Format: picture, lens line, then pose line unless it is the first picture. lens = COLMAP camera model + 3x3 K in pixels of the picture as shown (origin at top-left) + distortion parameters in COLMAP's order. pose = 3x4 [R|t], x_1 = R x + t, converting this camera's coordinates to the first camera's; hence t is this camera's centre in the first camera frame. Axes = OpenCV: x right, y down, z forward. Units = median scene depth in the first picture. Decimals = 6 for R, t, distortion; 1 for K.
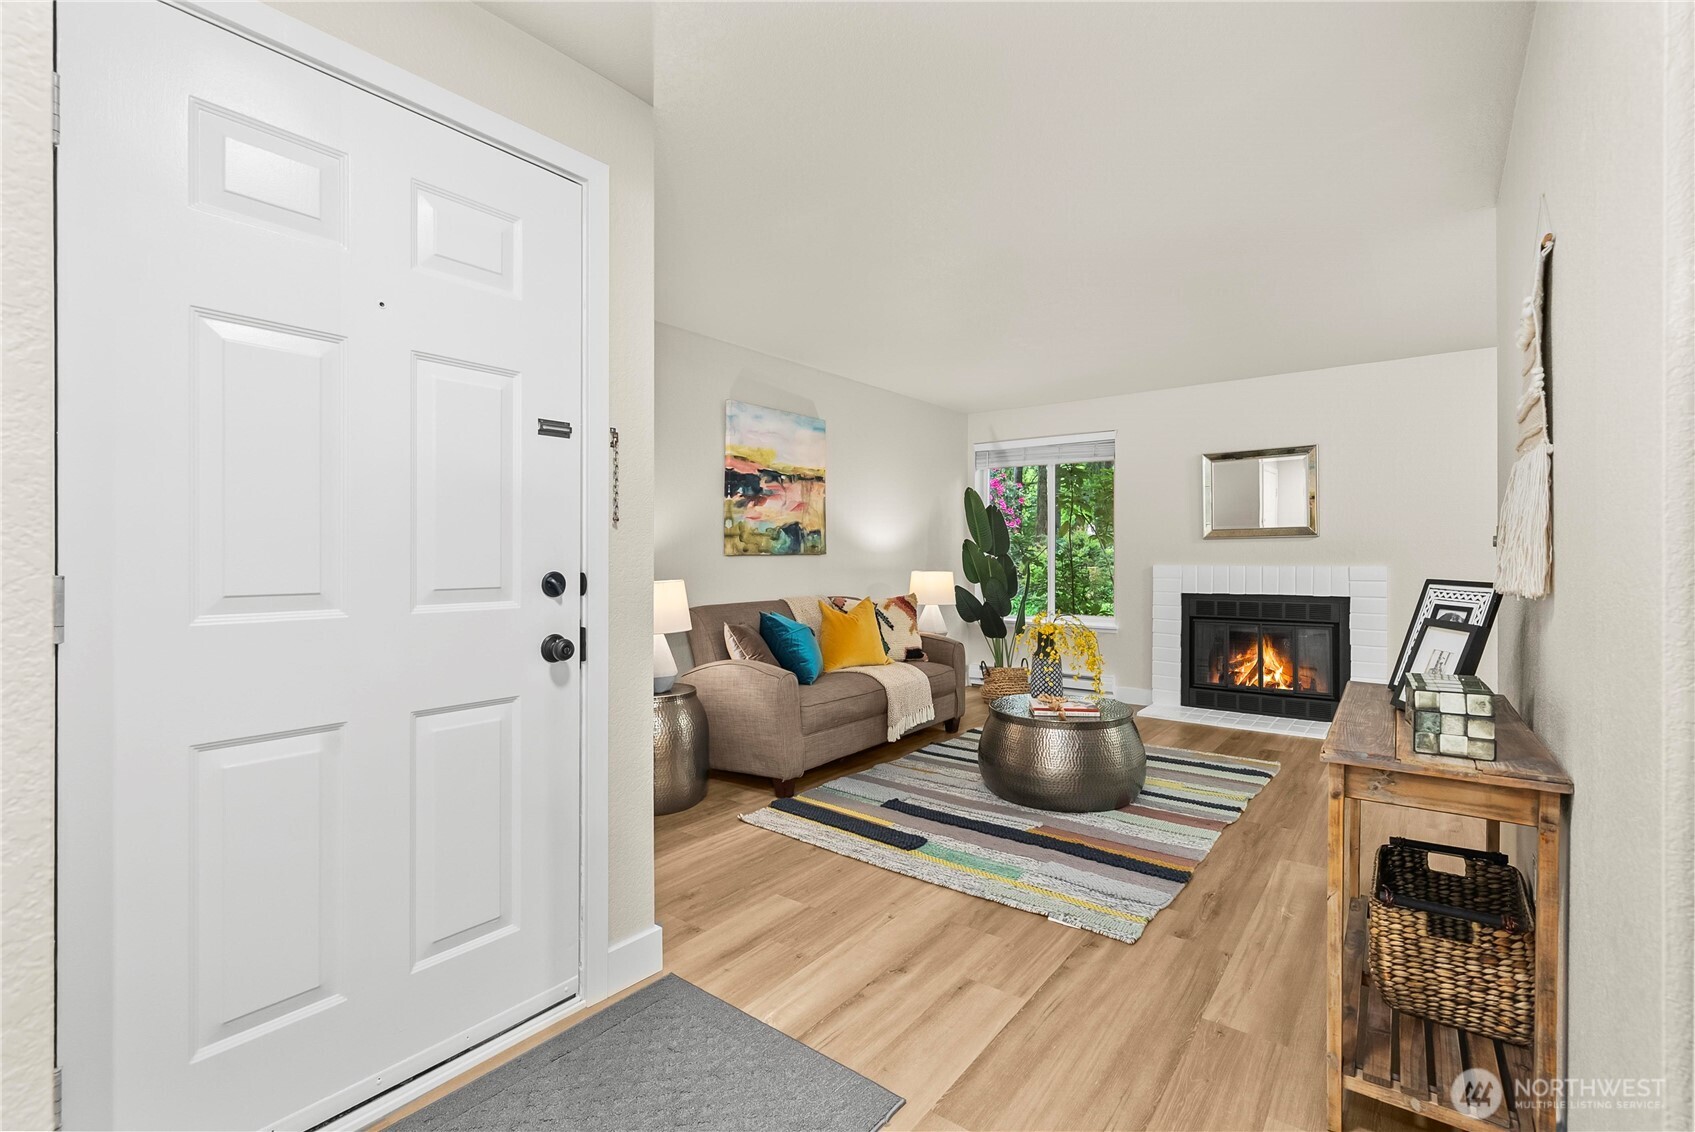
lens RADIAL K [[734.0, 0, 865.2], [0, 734.0, 568.7], [0, 0, 1]] dist [0.004344, 0.000681]
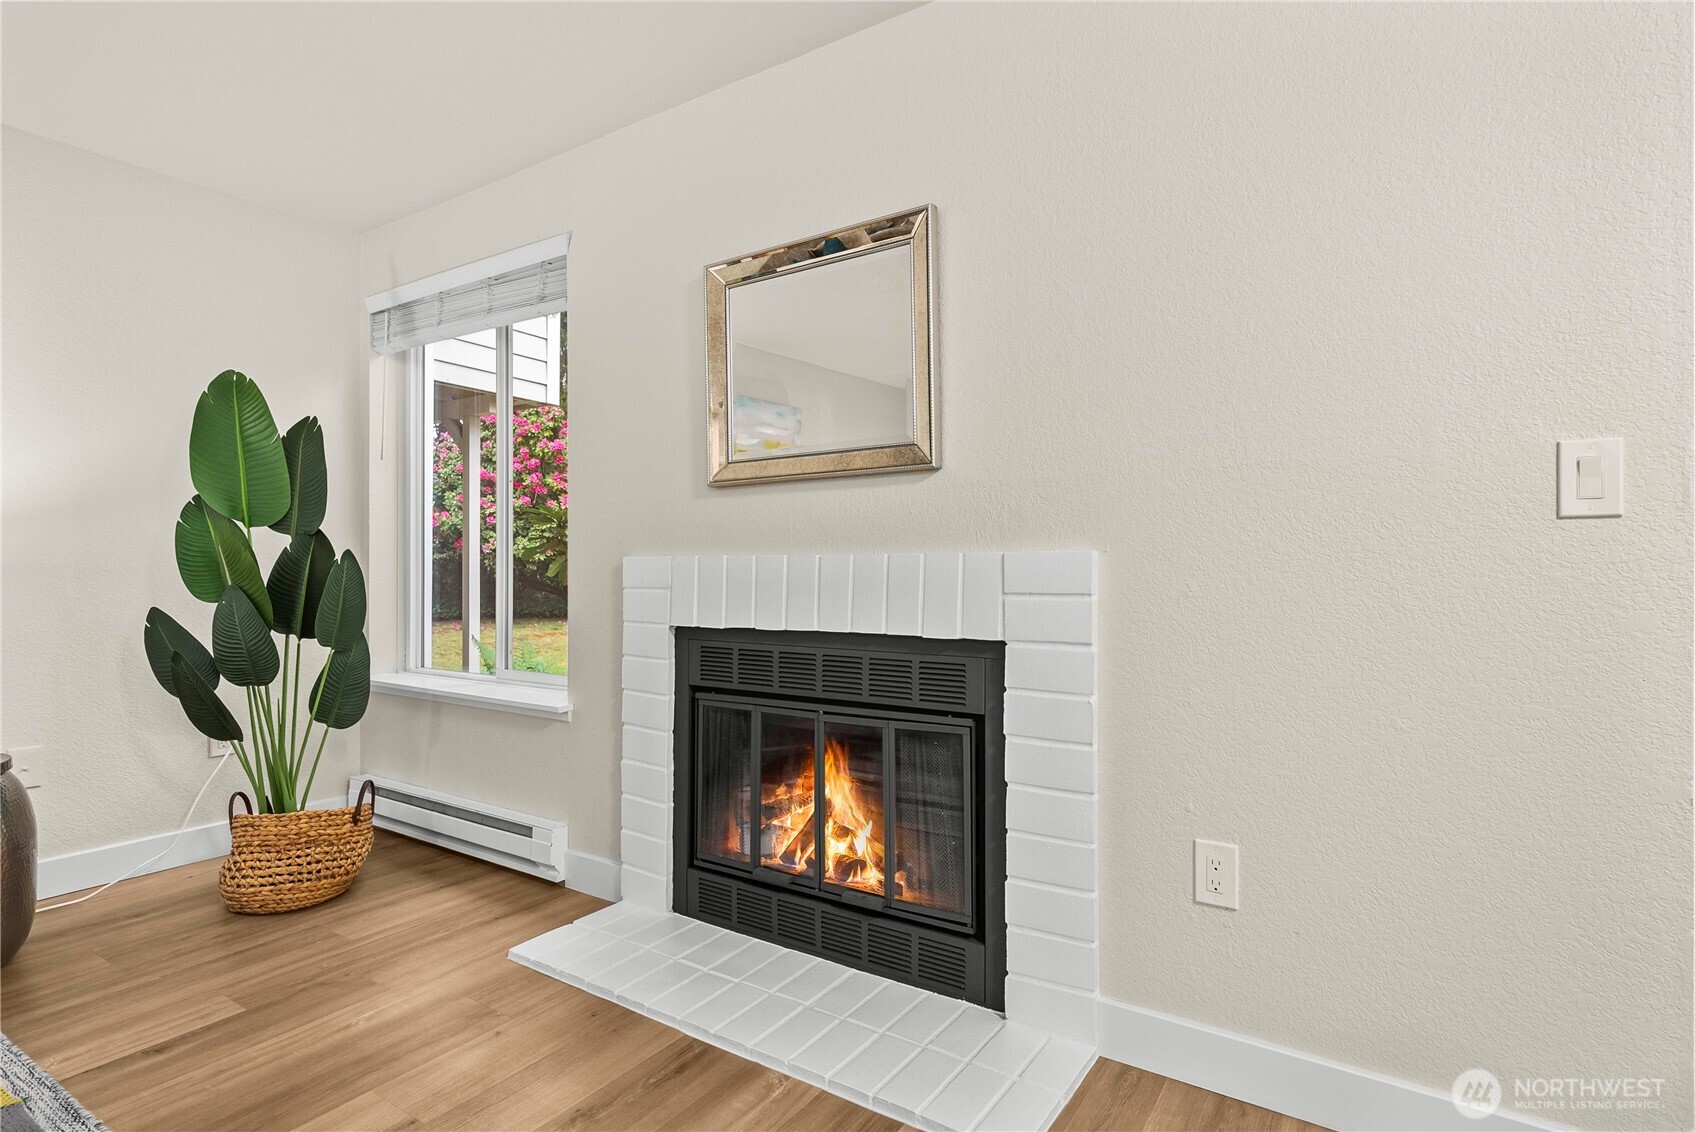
lens RADIAL K [[842.3, 0, 857.8], [0, 842.3, 566.4], [0, 0, 1]] dist [0.018979, -0.000475]
pose [[0.998110, 0.000762, 0.061452, 0.742186], [0.000152, 0.999890, -0.014857, 0.012071], [-0.061456, 0.014839, 0.997999, 0.798431]]
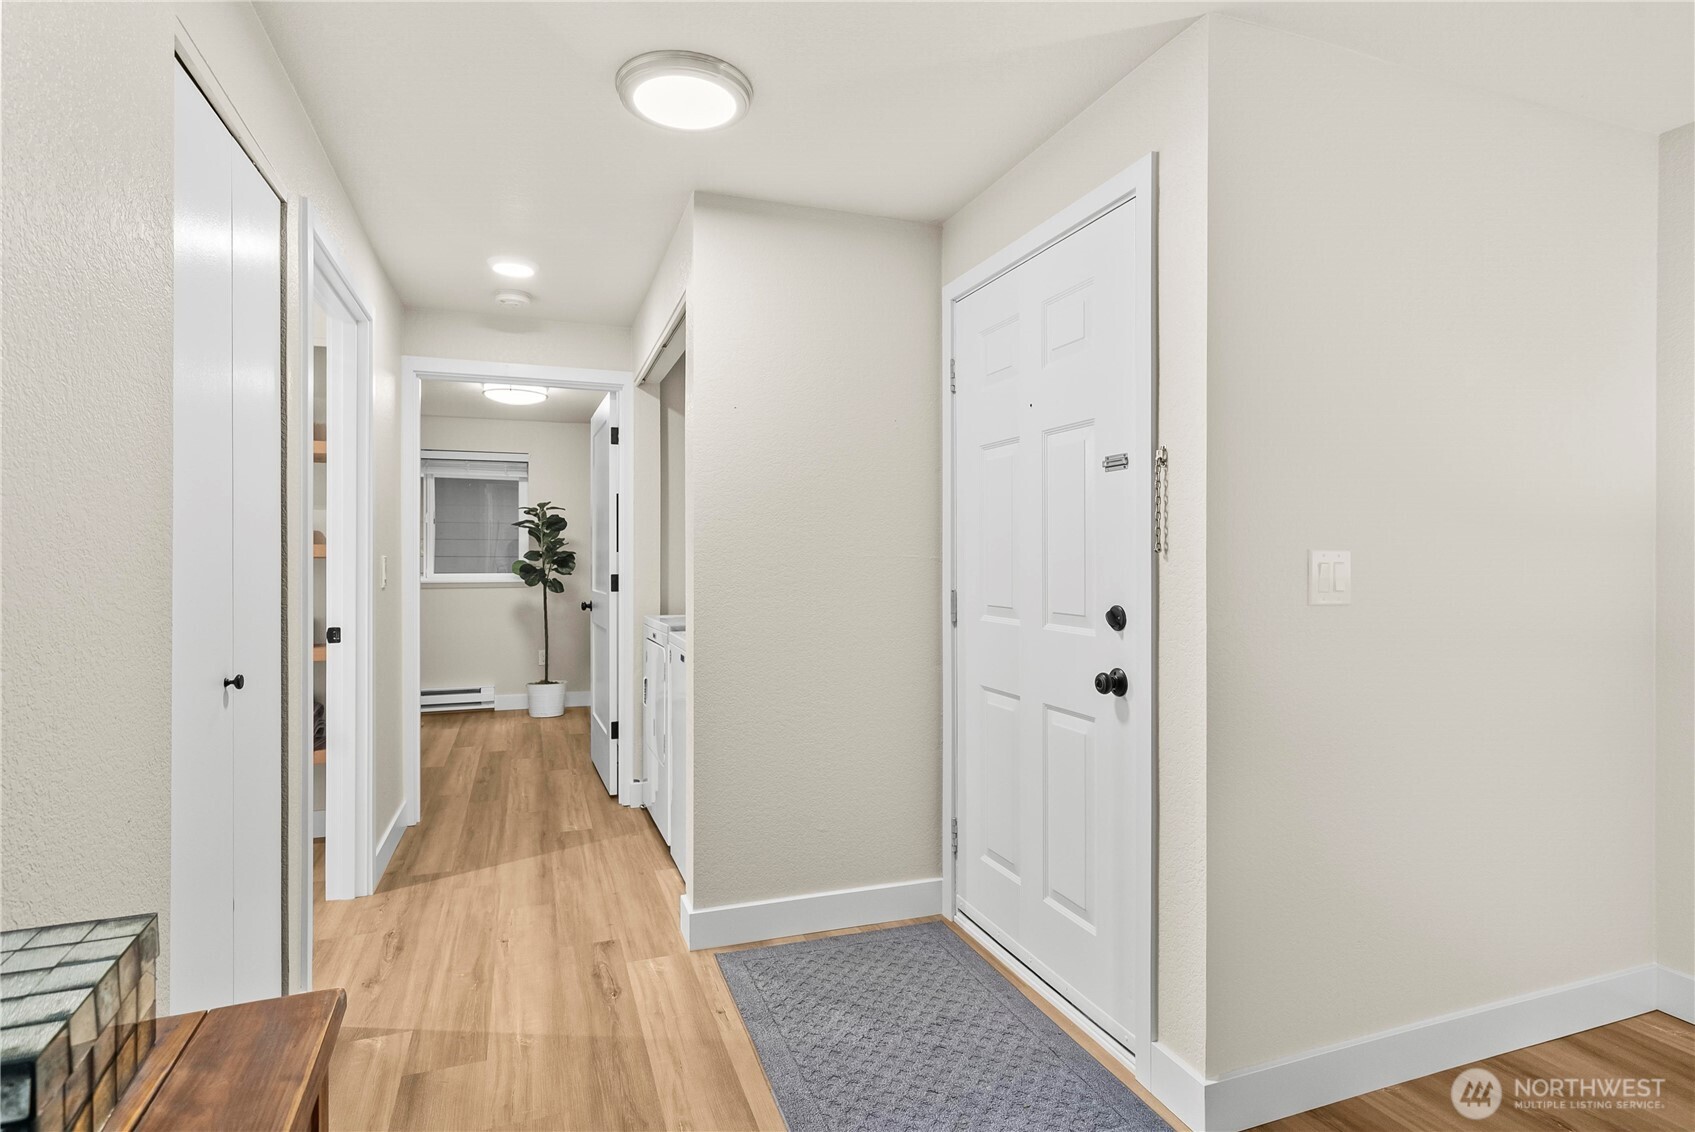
lens RADIAL K [[865.8, 0, 852.2], [0, 865.8, 564.6], [0, 0, 1]] dist [-0.000088, -0.000223]
pose [[-0.527887, 0.004334, -0.849304, 0.364131], [-0.017607, 0.999716, 0.016045, -0.030276], [0.849132, 0.023424, -0.527661, 0.623172]]
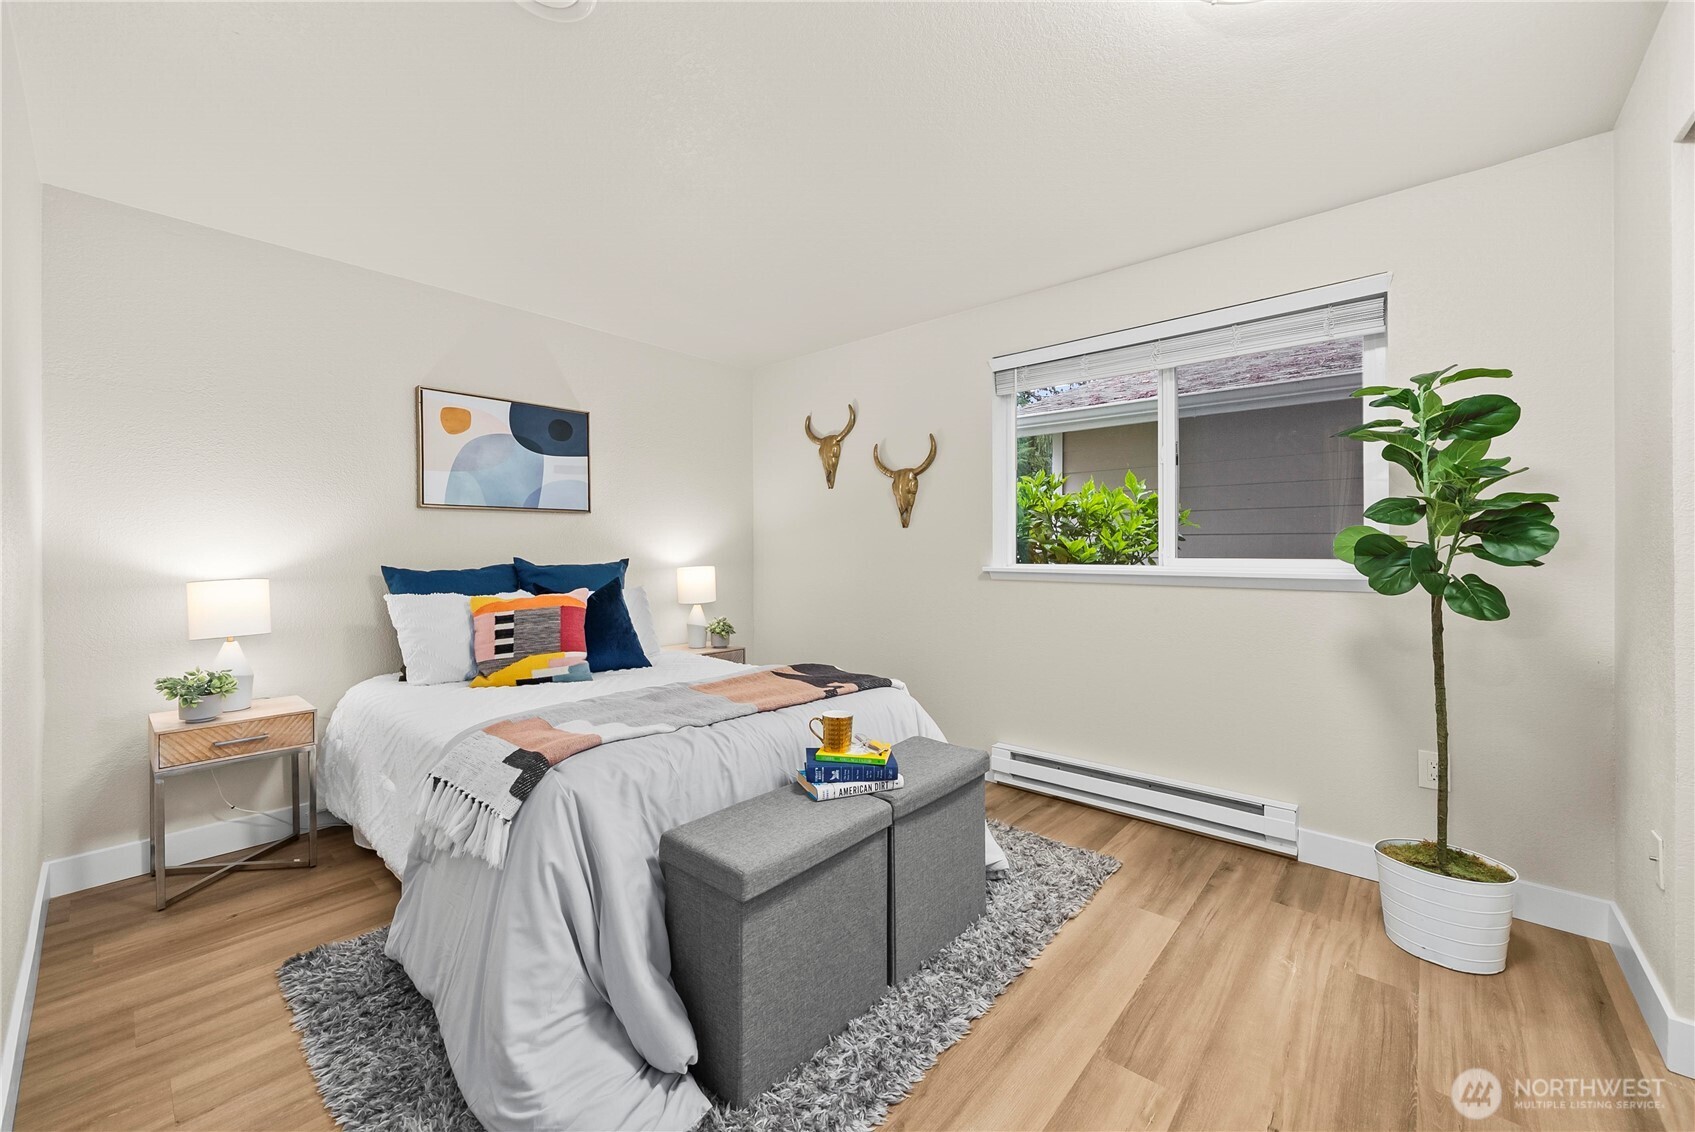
lens RADIAL K [[652.8, 0, 856.7], [0, 652.8, 550.7], [0, 0, 1]] dist [-0.001100, 0.000038]
pose [[-0.998131, 0.007298, 0.060674, -0.425947], [0.008979, 0.999582, 0.027488, 0.004129], [-0.060448, 0.027982, -0.997779, -0.358293]]
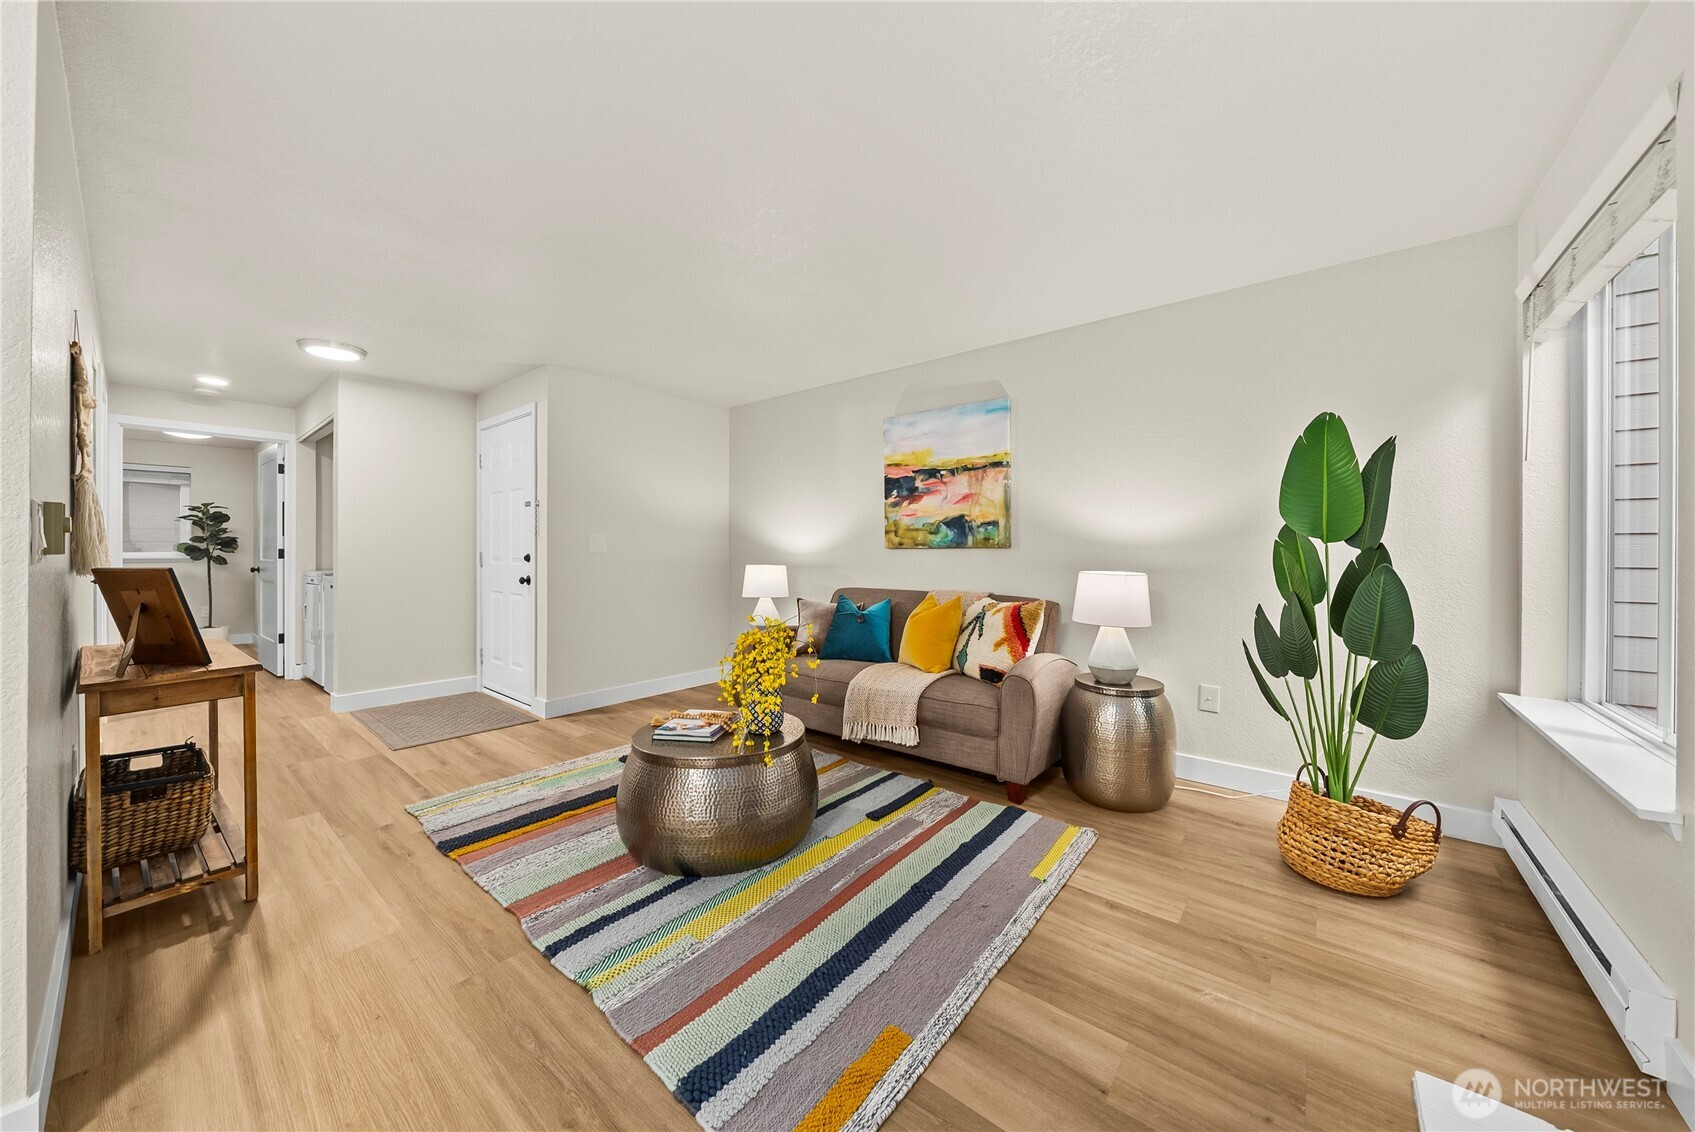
lens RADIAL K [[590.0, 0, 854.6], [0, 590.0, 551.1], [0, 0, 1]] dist [-0.002788, 0.000016]
pose [[-0.027226, 0.000412, -0.999629, 0.881561], [-0.020672, 0.999786, 0.000975, -0.016152], [0.999416, 0.020691, -0.027212, 1.113217]]
